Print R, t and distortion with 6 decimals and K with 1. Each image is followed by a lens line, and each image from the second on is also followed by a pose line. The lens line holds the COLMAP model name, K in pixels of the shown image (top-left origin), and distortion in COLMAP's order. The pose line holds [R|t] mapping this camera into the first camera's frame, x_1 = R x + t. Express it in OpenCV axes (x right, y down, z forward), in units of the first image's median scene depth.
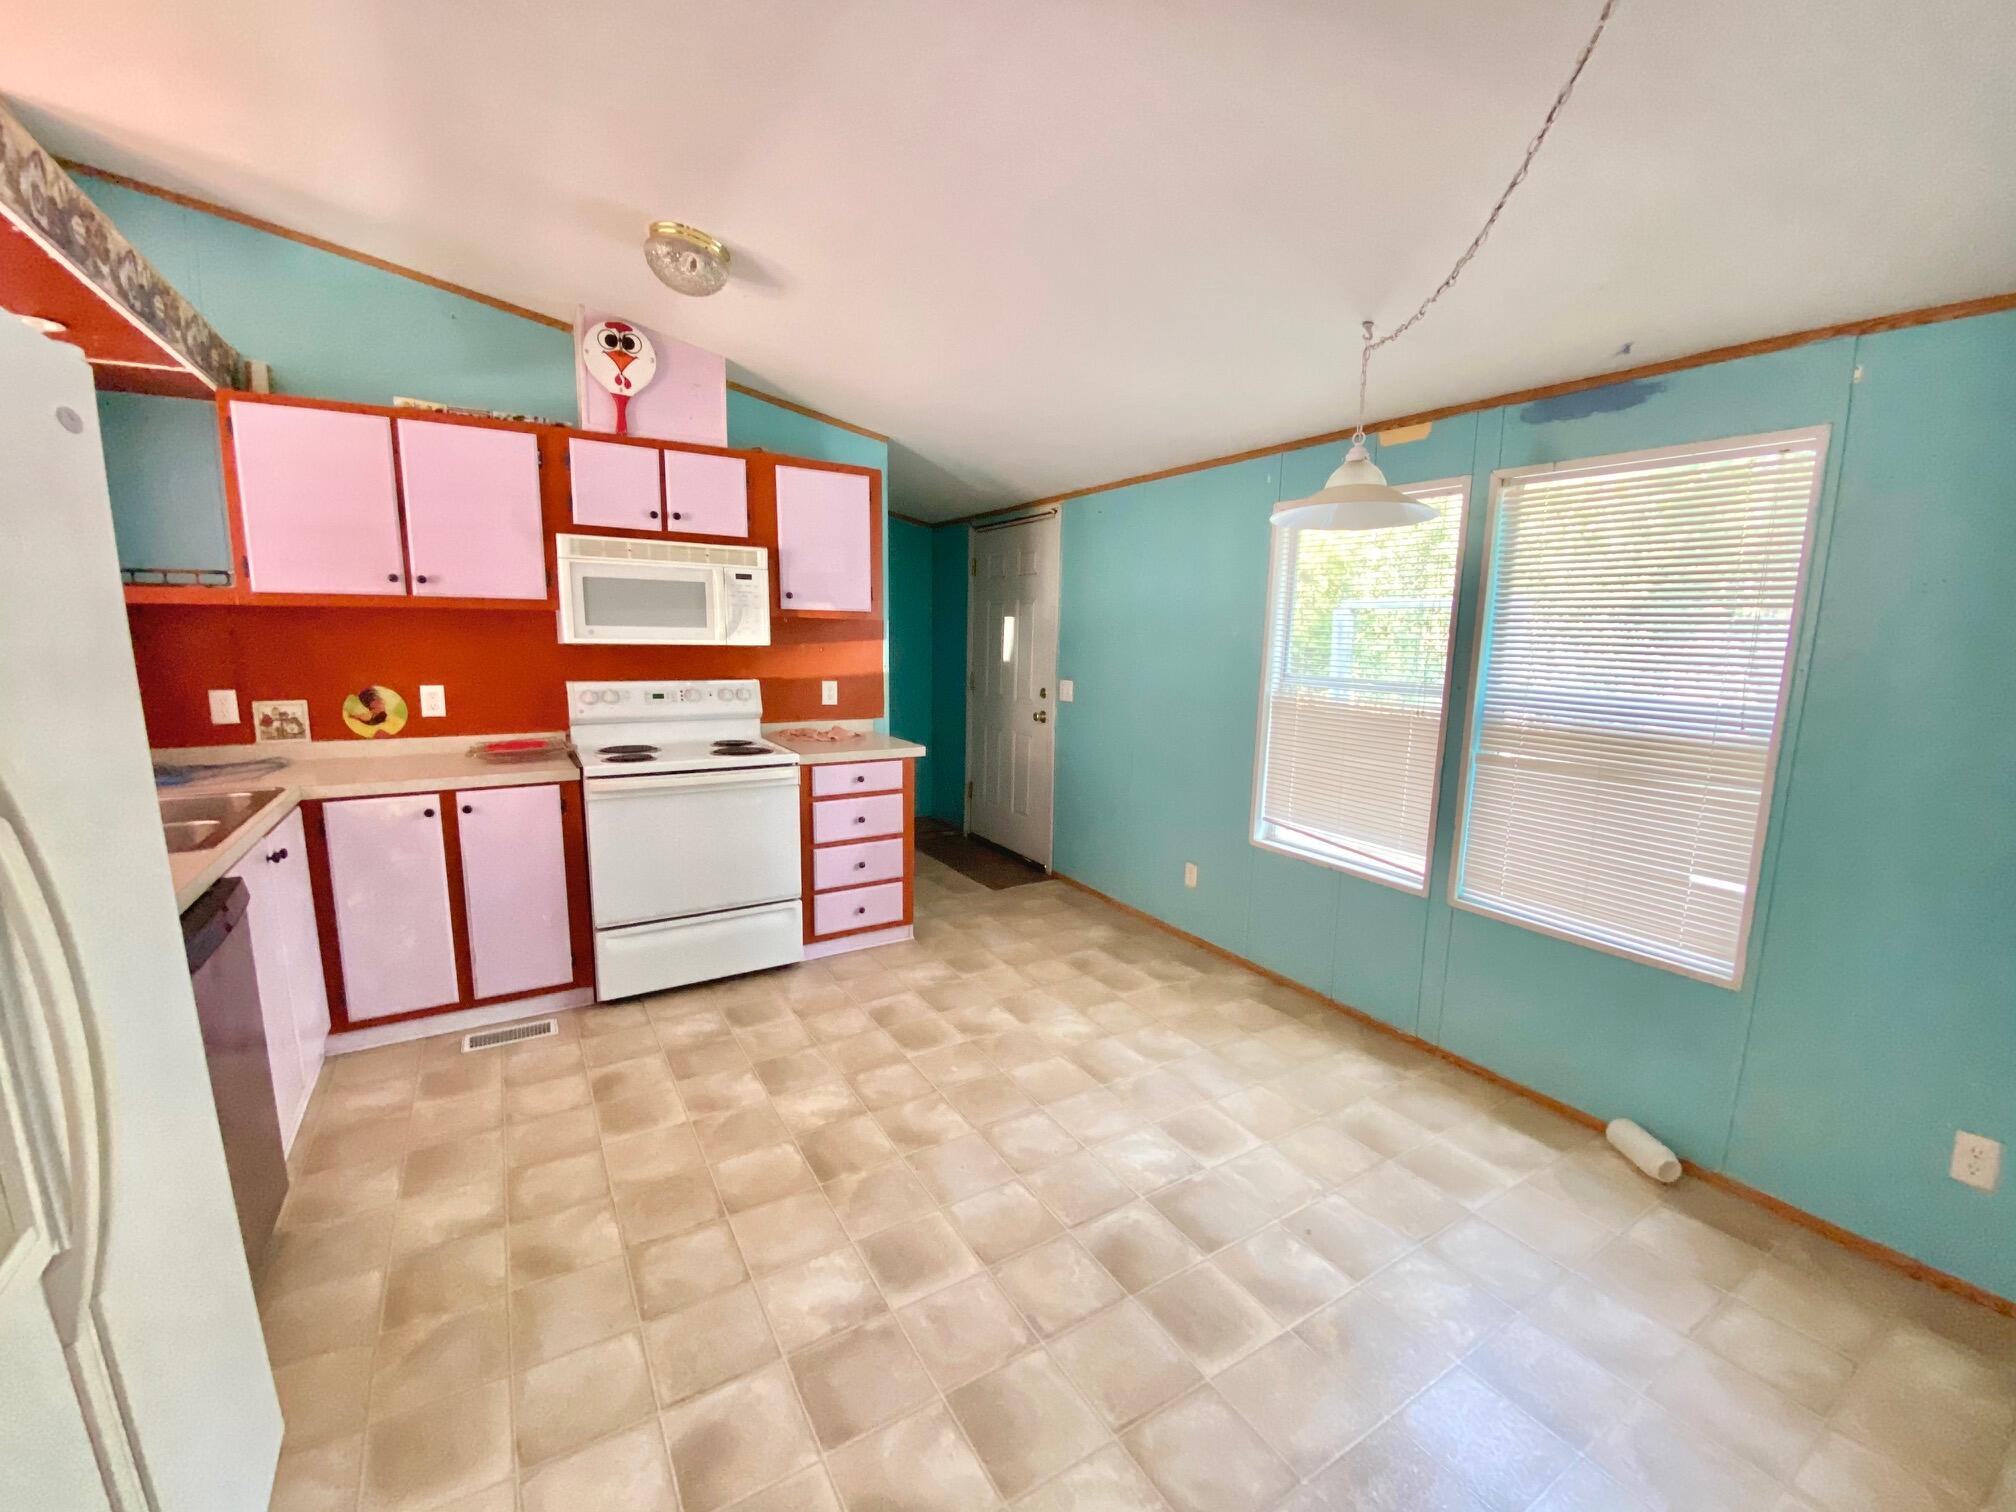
lens RADIAL K [[818.6, 0, 1006.5], [0, 818.6, 761.4], [0, 0, 1]] dist [0.032038, -0.026955]
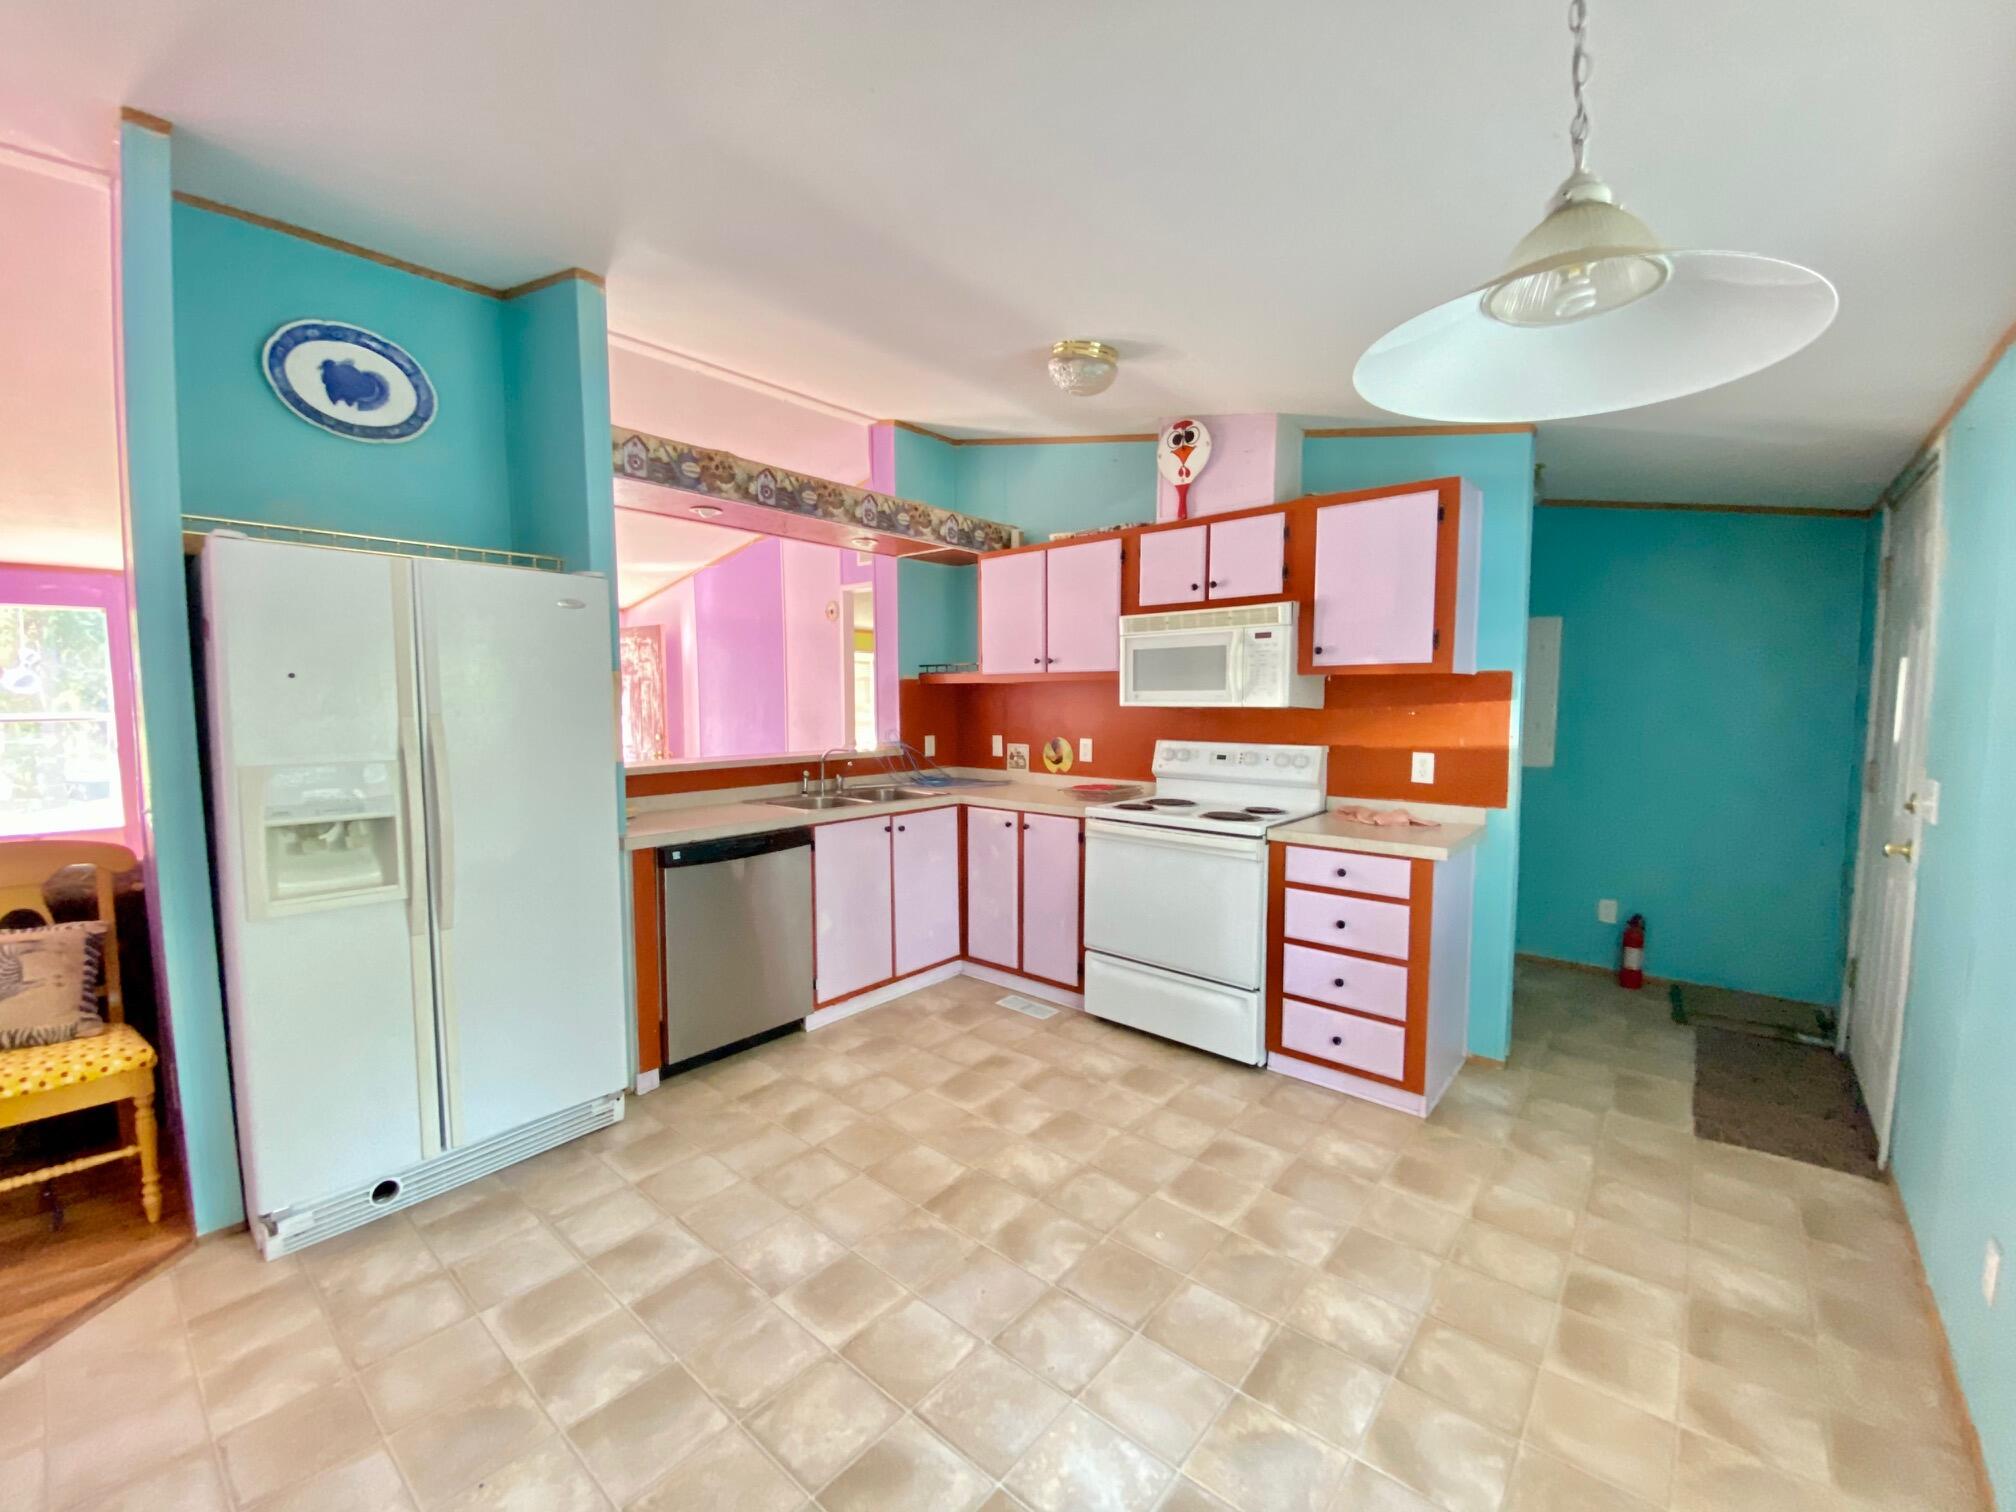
lens RADIAL K [[826.5, 0, 1006.1], [0, 826.5, 757.9], [0, 0, 1]] dist [0.084168, -0.056432]
pose [[0.303765, 0.052184, -0.951317, 0.562474], [-0.145518, 0.989325, 0.007803, -0.054201], [0.941568, 0.136064, 0.308116, 0.486655]]
